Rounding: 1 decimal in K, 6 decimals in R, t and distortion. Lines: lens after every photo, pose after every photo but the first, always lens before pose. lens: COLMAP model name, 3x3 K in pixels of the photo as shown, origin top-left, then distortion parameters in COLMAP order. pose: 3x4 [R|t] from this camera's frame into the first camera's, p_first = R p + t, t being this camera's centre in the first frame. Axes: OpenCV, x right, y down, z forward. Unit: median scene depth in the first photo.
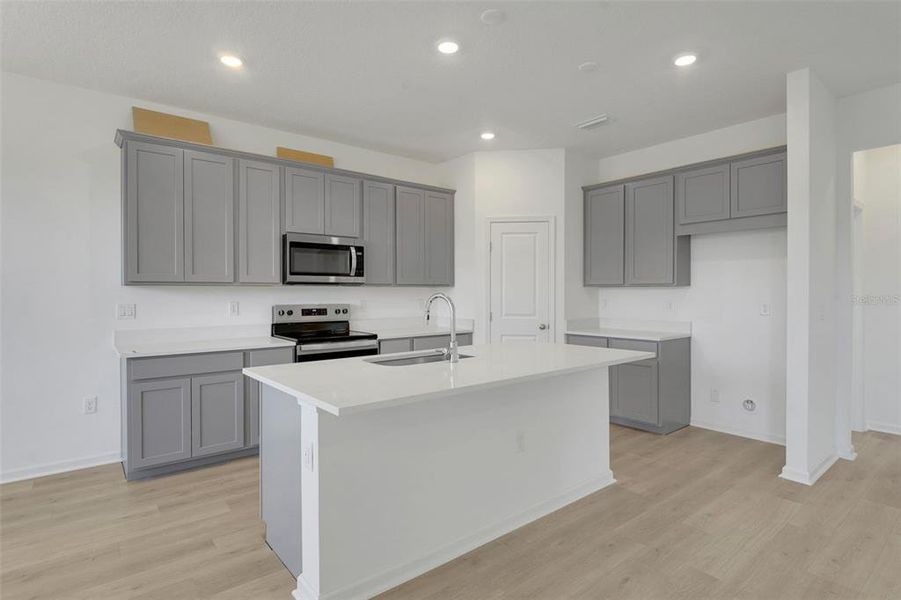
lens RADIAL K [[455.7, 0, 438.5], [0, 455.7, 294.7], [0, 0, 1]] dist [-0.008082, -0.002517]
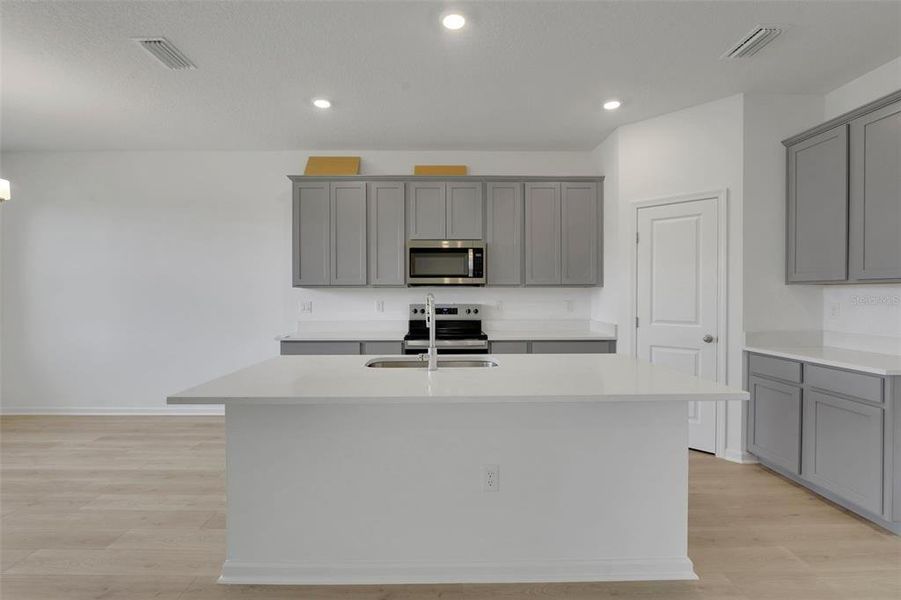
lens RADIAL K [[411.1, 0, 450.8], [0, 411.1, 298.6], [0, 0, 1]] dist [-0.016316, 0.000951]
pose [[0.792857, 0.007176, -0.609366, 0.344738], [-0.003126, 0.999965, 0.007707, 0.000417], [0.609400, -0.004206, 0.792852, 0.235290]]
